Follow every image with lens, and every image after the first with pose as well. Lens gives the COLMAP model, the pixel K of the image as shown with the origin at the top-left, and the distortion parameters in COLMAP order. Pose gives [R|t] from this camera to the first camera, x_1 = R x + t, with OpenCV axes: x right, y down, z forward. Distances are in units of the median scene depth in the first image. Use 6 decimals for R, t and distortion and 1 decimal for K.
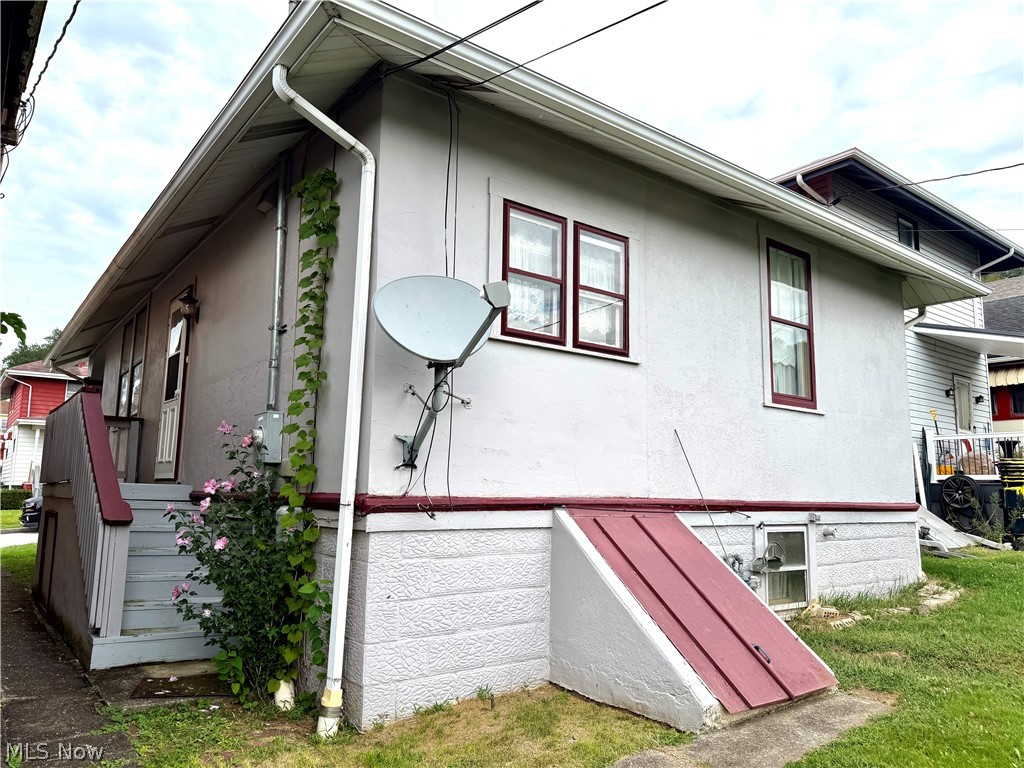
lens RADIAL K [[717.4, 0, 512.0], [0, 717.4, 384.0], [0, 0, 1]] dist [0.174370, -0.383532]
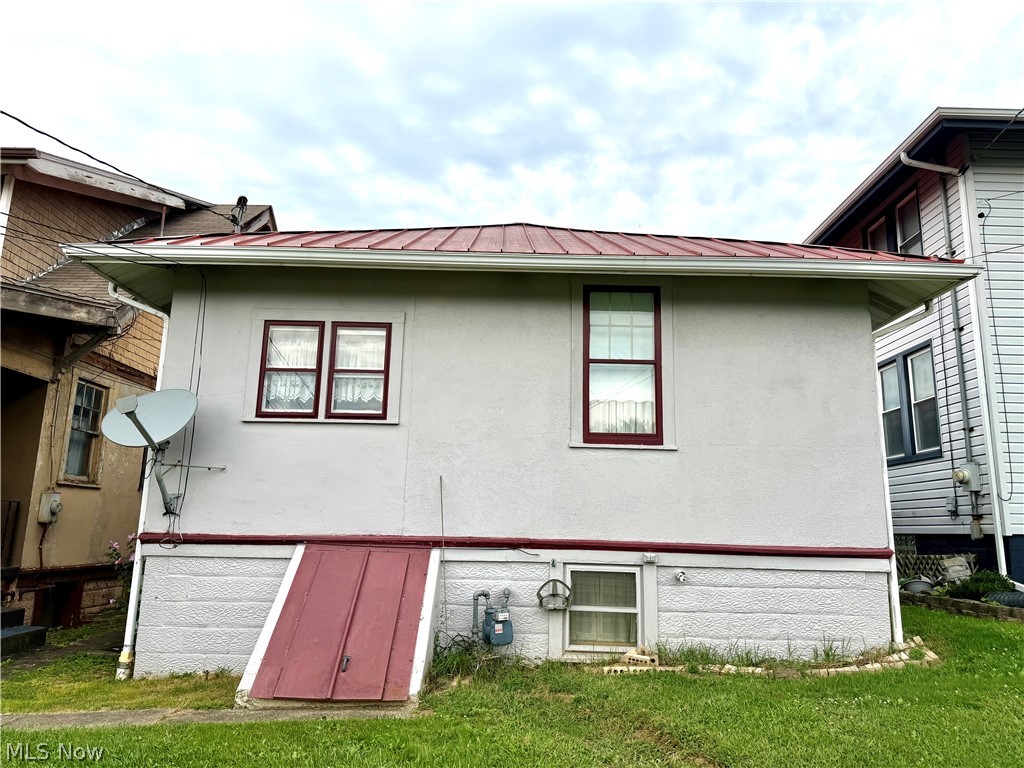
lens RADIAL K [[717.4, 0, 512.0], [0, 717.4, 384.0], [0, 0, 1]] dist [0.174370, -0.383532]
pose [[0.793198, -0.122644, -0.596485, 1.045478], [0.082824, 0.992135, -0.093855, 0.034787], [0.603305, 0.025042, 0.797118, 0.143390]]
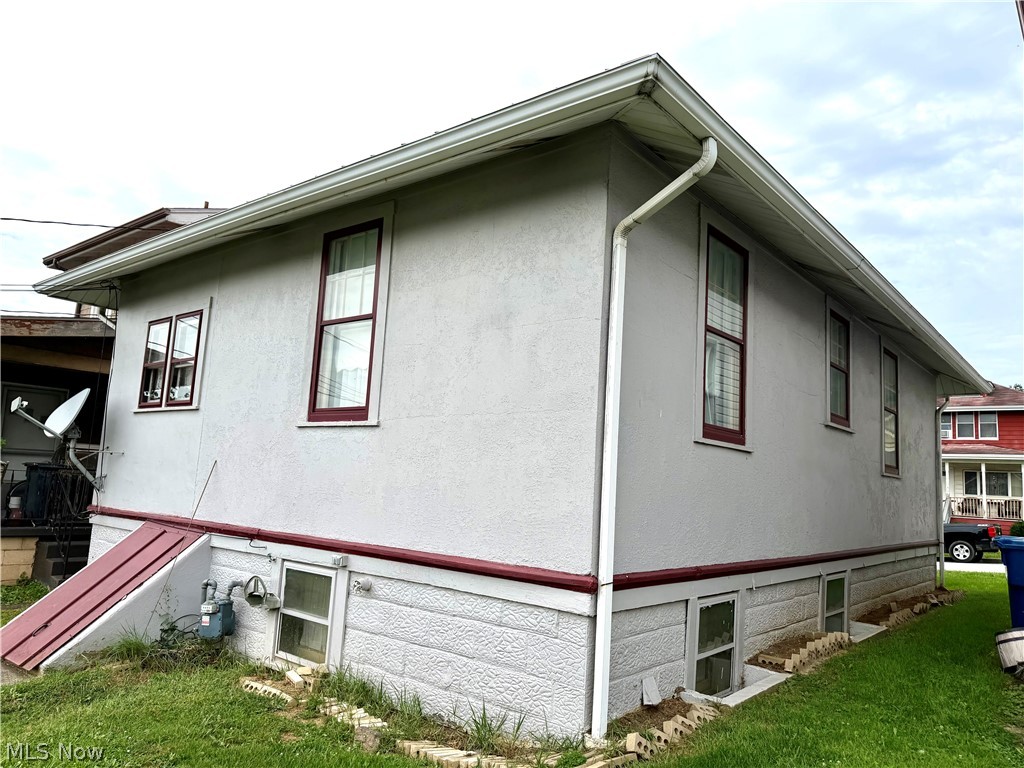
lens RADIAL K [[717.4, 0, 512.0], [0, 717.4, 384.0], [0, 0, 1]] dist [0.174370, -0.383532]
pose [[0.223018, -0.138072, -0.964986, 1.477892], [0.096035, 0.988215, -0.119201, 0.127580], [0.970072, -0.066089, 0.233650, 1.212117]]
